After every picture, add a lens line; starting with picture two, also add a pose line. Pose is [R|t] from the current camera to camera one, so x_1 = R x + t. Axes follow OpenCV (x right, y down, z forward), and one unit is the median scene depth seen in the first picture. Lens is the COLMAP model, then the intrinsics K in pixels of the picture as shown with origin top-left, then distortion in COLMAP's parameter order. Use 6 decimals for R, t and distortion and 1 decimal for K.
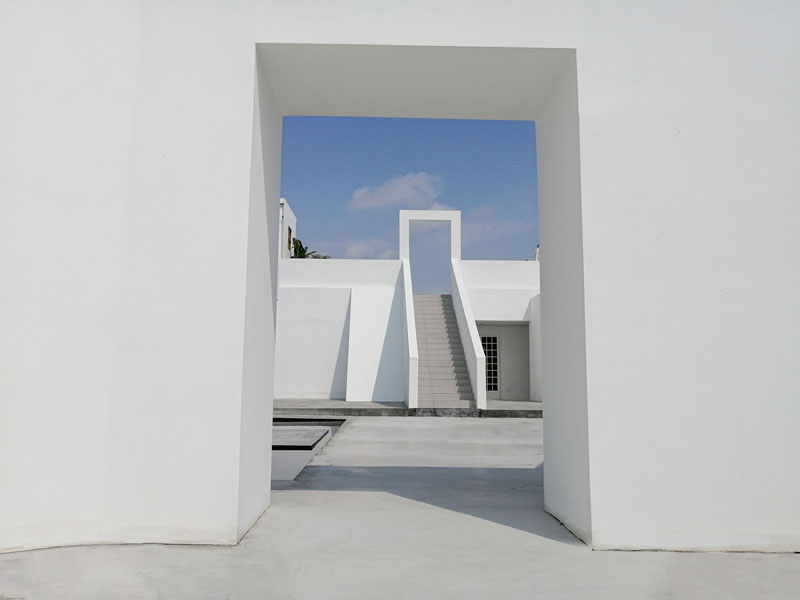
lens RADIAL K [[623.7, 0, 400.0], [0, 623.7, 300.0], [0, 0, 1]] dist [-0.009947, -0.004257]
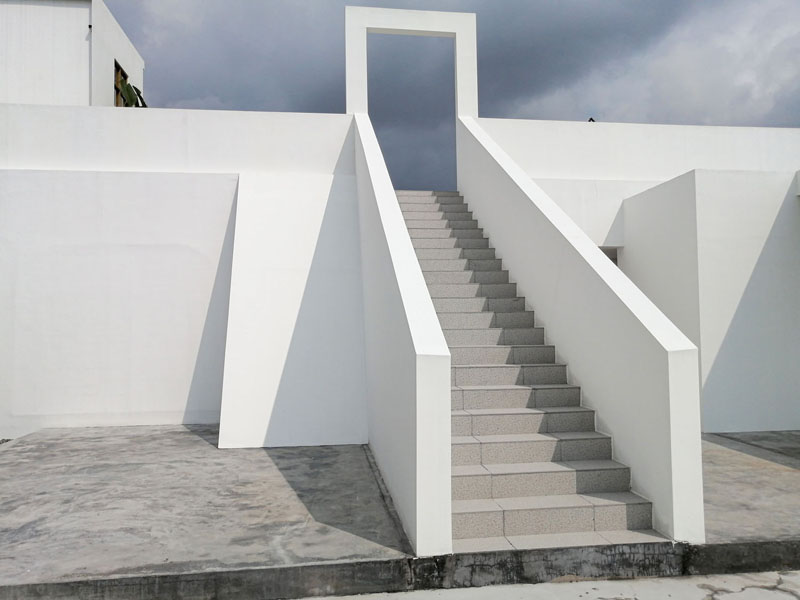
lens RADIAL K [[623.7, 0, 400.0], [0, 623.7, 300.0], [0, 0, 1]] dist [-0.009947, -0.004257]
pose [[0.993886, -0.011283, 0.109833, -0.018897], [0.002634, 0.996904, 0.078581, 0.049833], [-0.110380, -0.077812, 0.990839, 0.750637]]
